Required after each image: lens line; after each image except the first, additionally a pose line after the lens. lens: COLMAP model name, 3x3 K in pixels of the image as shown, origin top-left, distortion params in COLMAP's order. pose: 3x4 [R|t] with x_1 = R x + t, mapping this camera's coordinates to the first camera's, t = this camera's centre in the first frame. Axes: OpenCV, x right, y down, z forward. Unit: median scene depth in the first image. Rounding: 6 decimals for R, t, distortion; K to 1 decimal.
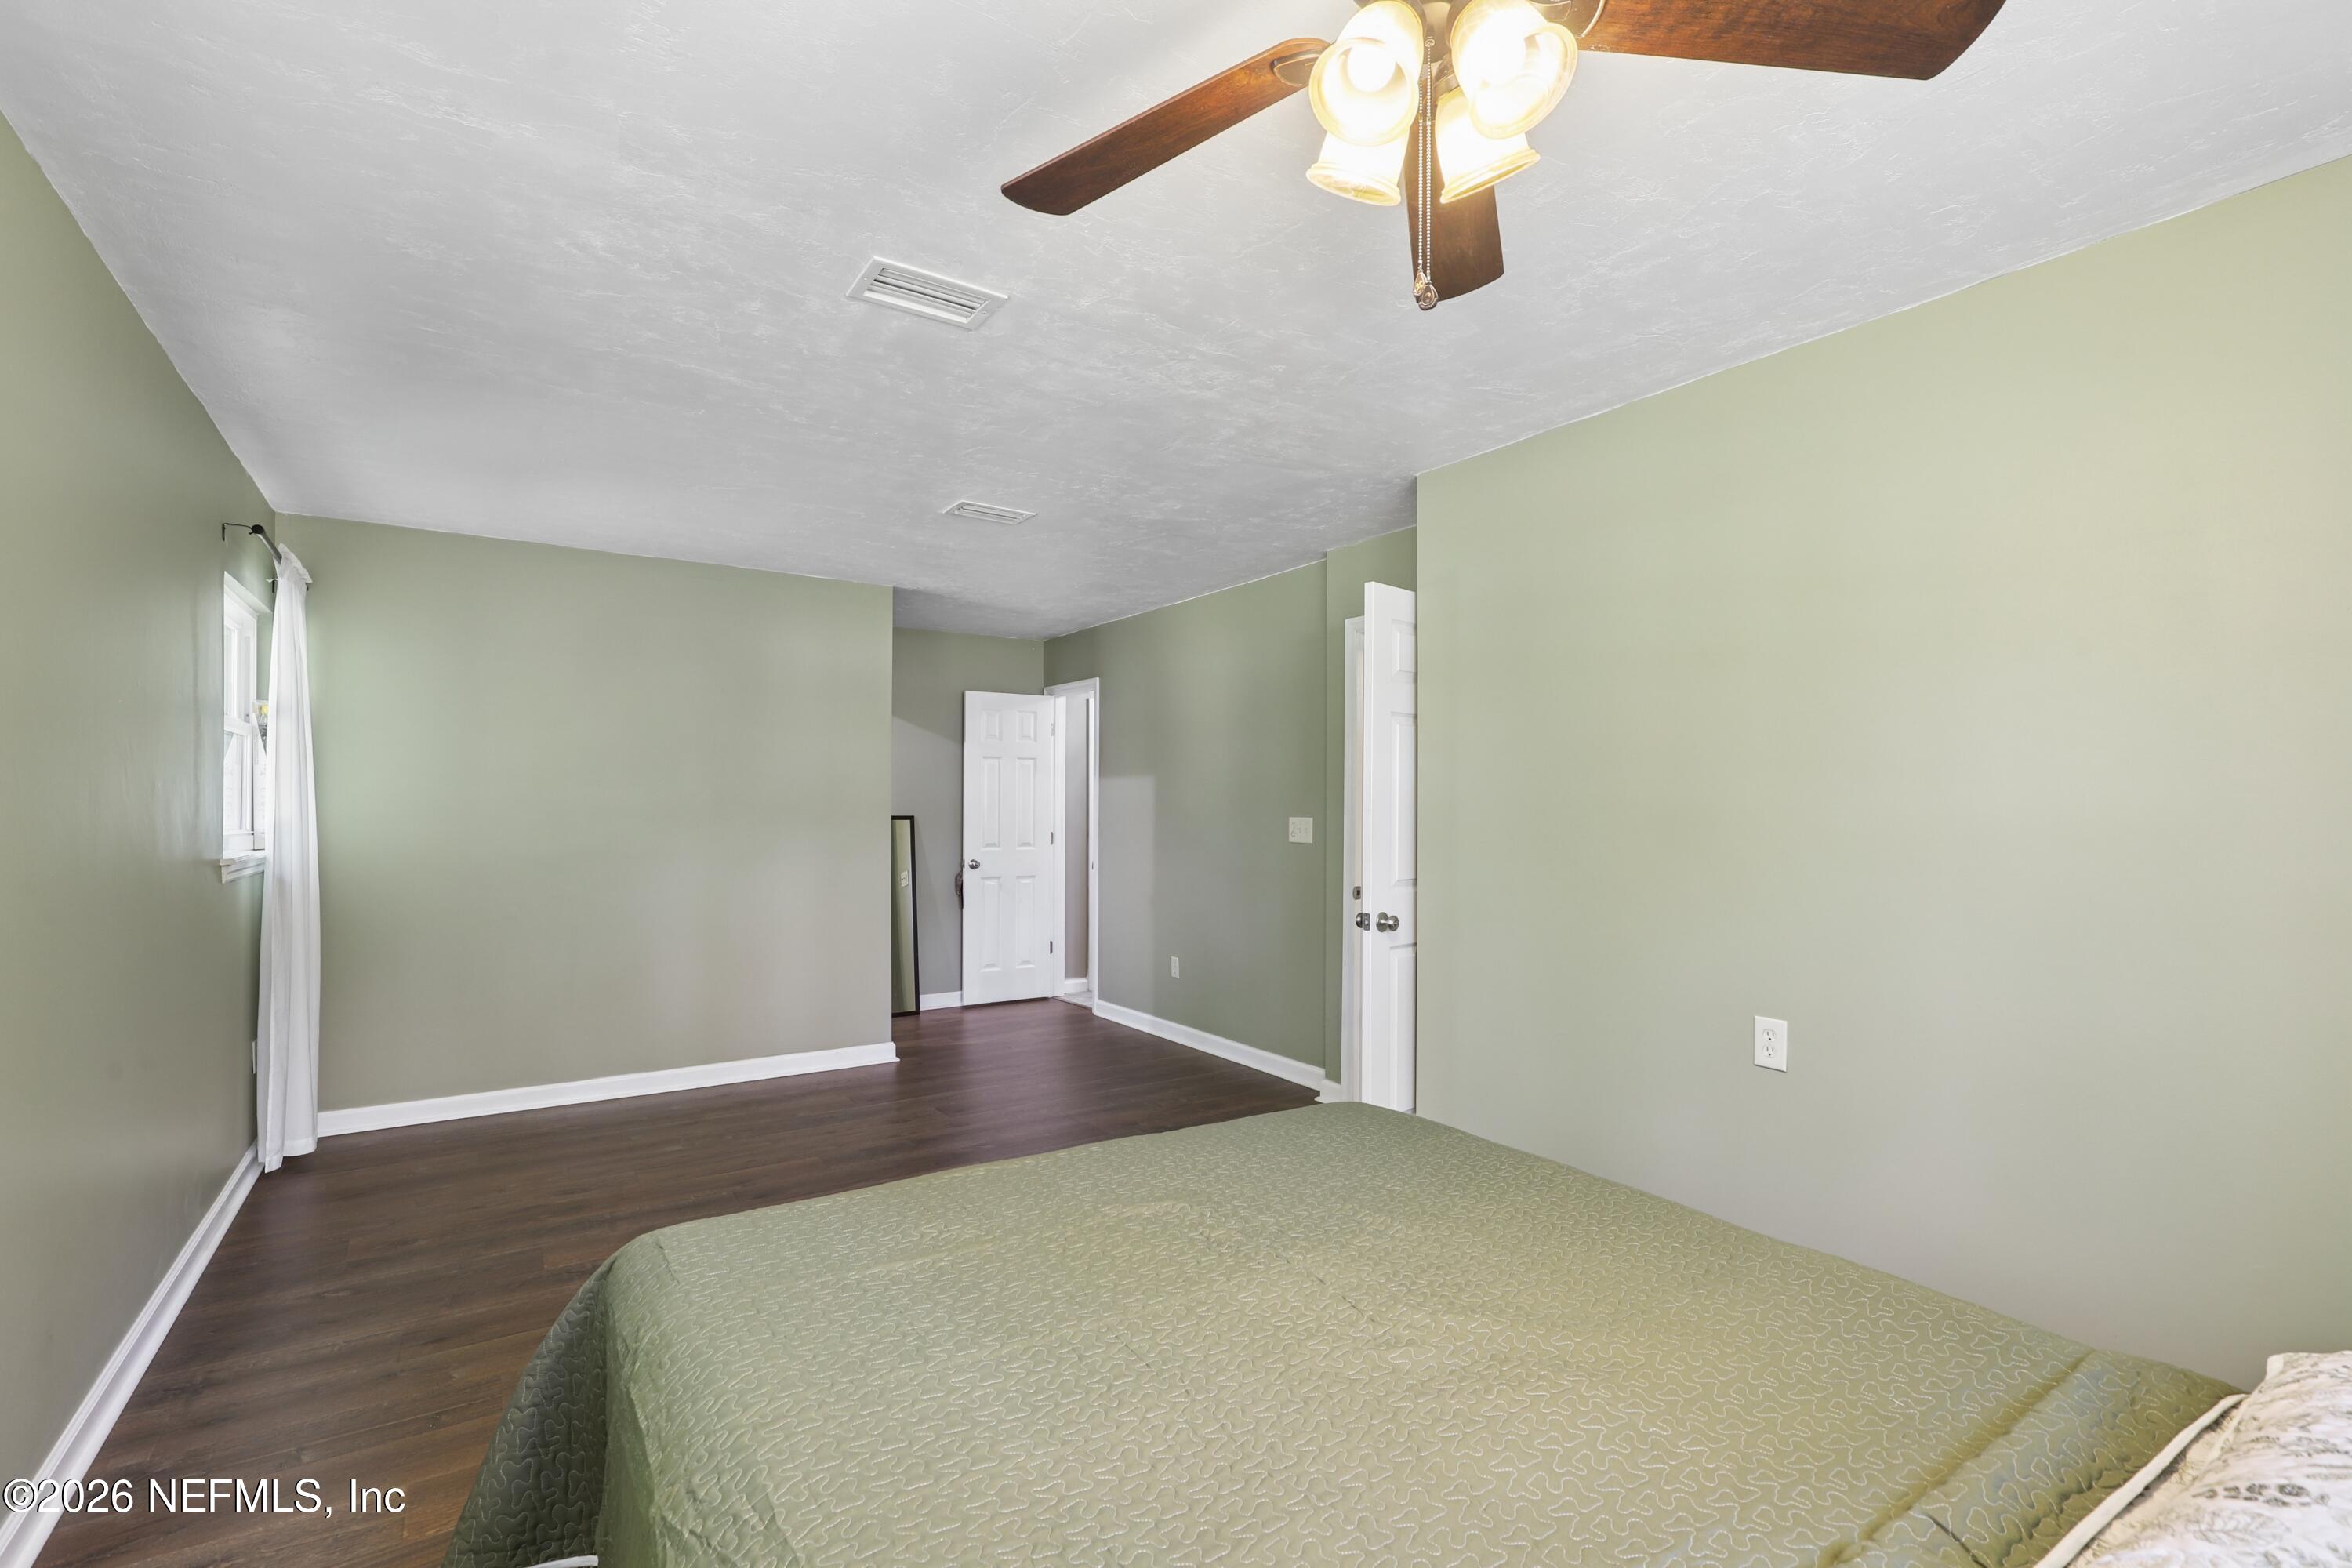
lens RADIAL K [[1057.4, 0, 1184.8], [0, 1057.4, 799.2], [0, 0, 1]] dist [-0.001621, -0.000754]
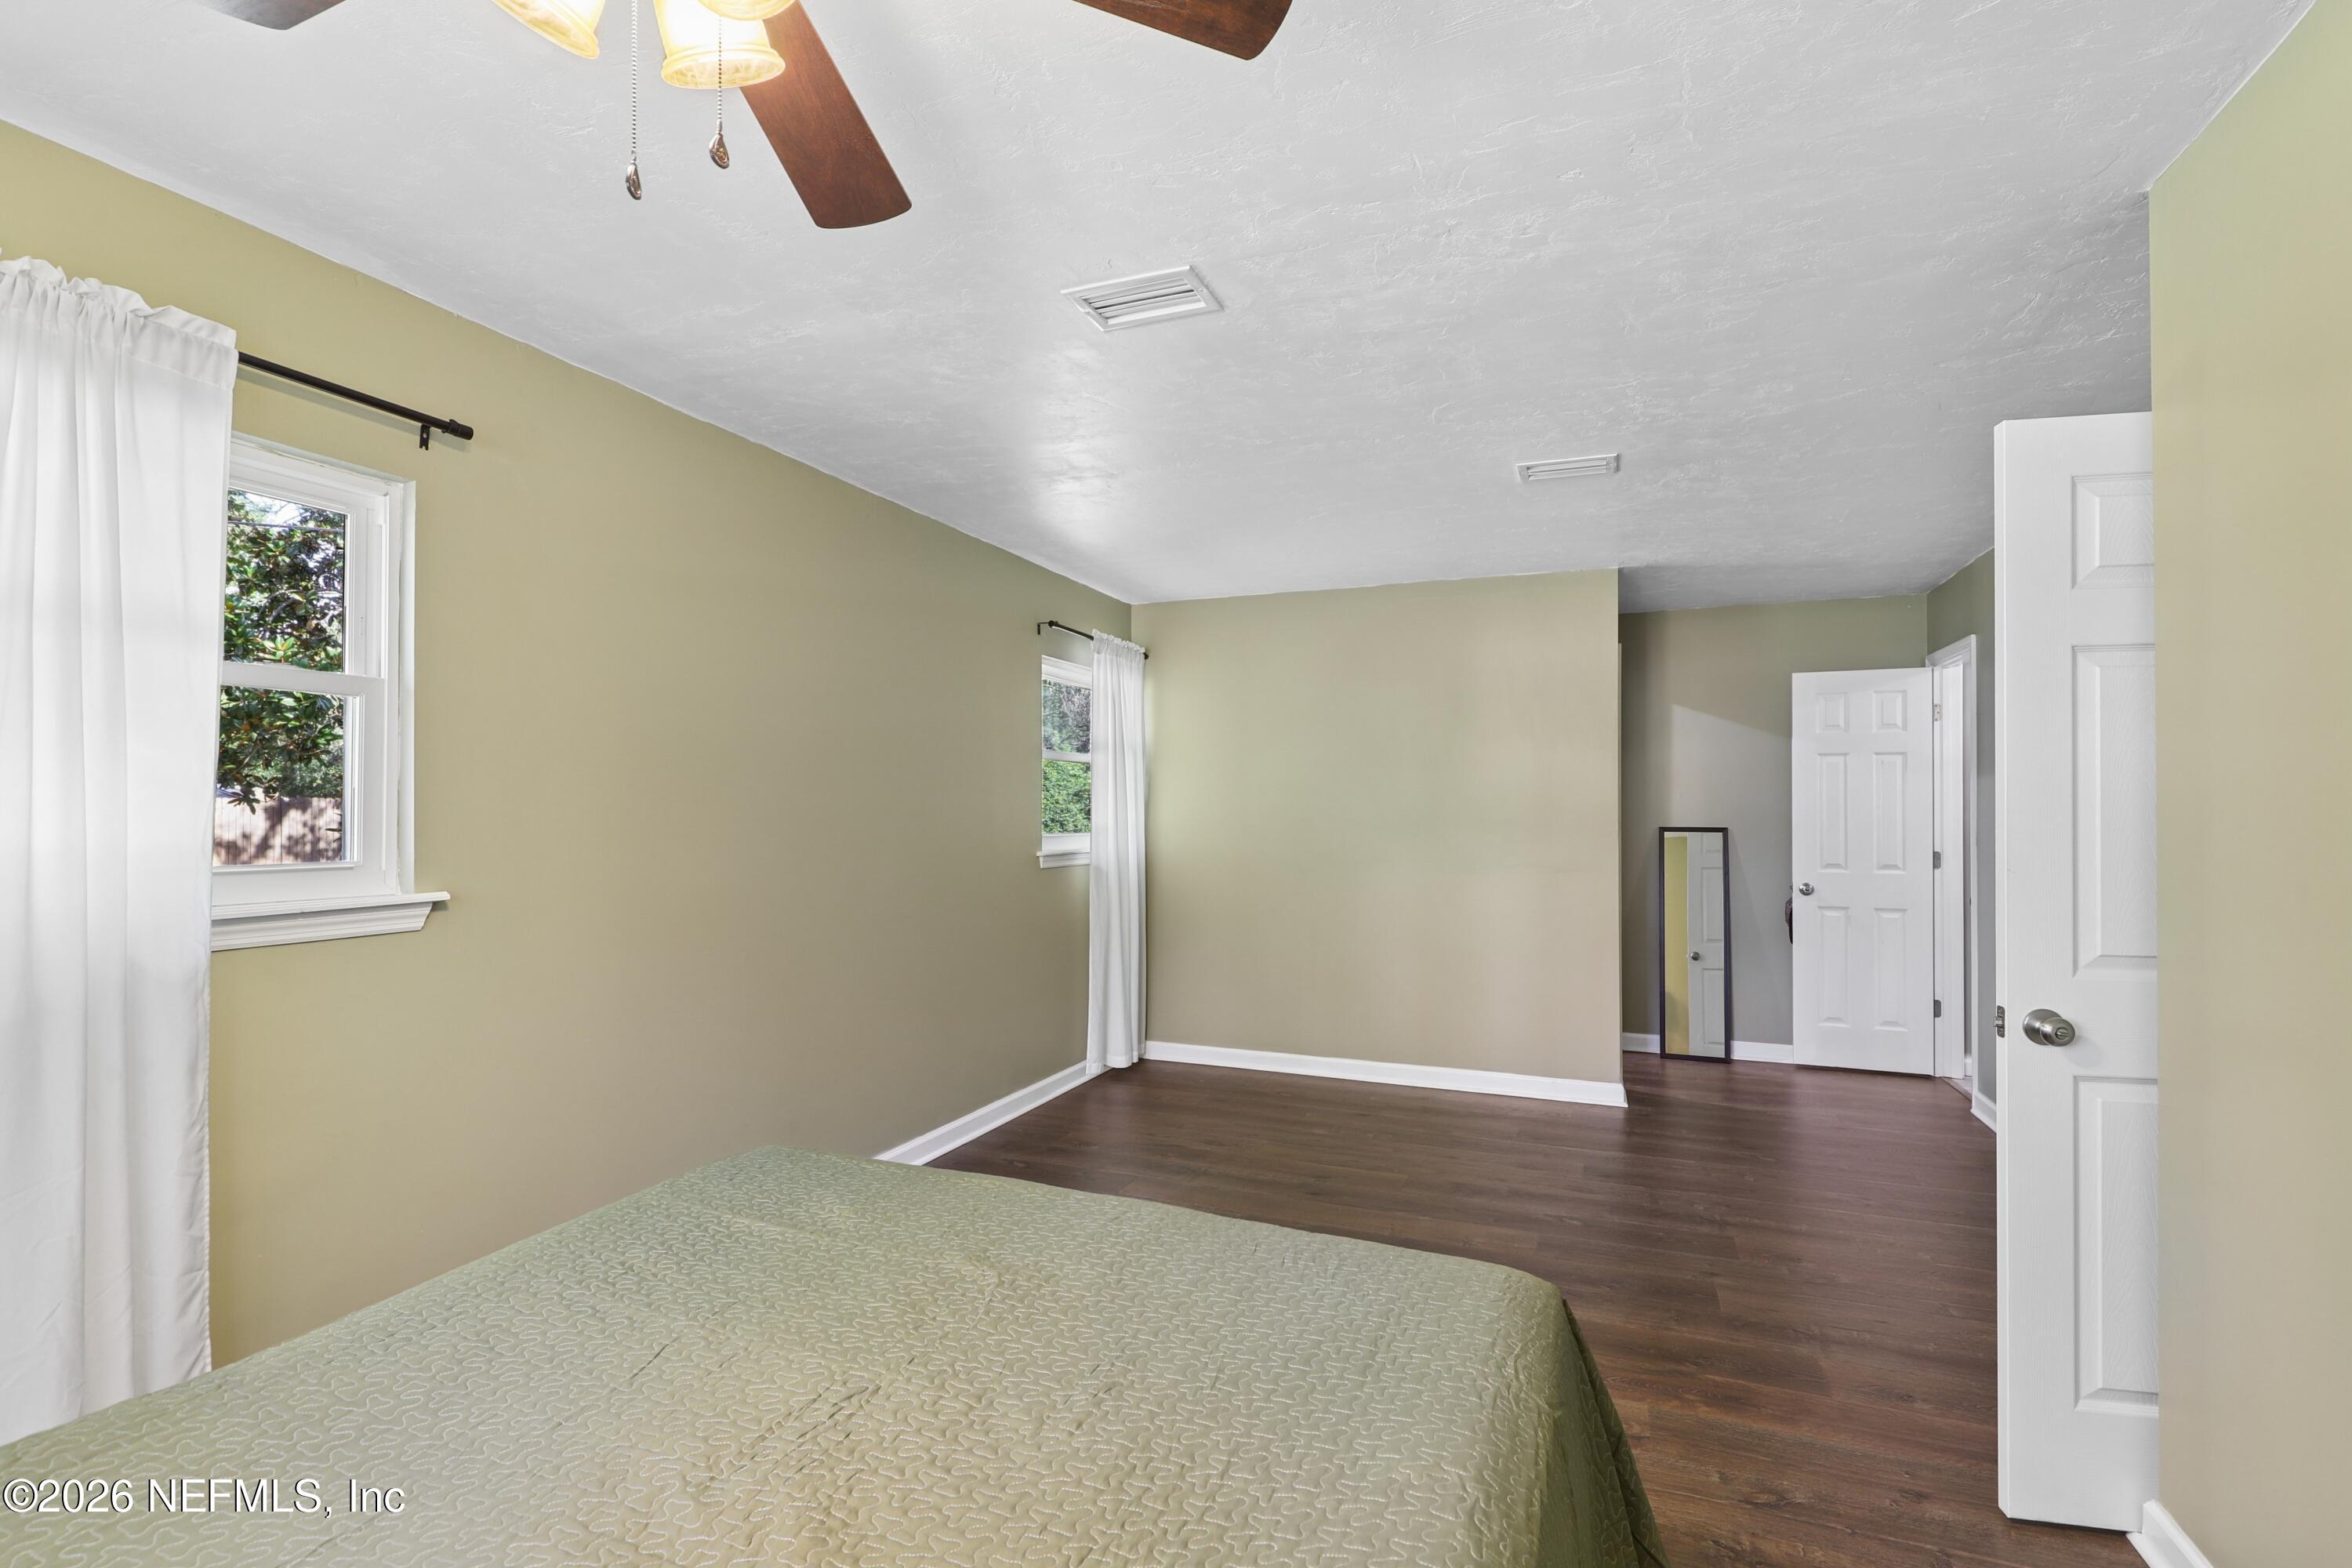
lens RADIAL K [[1057.4, 0, 1176.5], [0, 1057.4, 796.3], [0, 0, 1]] dist [-0.001621, -0.000754]
pose [[0.560321, -0.013034, -0.828173, 0.268680], [0.003337, 0.999904, -0.013479, 0.000875], [0.828269, 0.004789, 0.560310, 0.216610]]
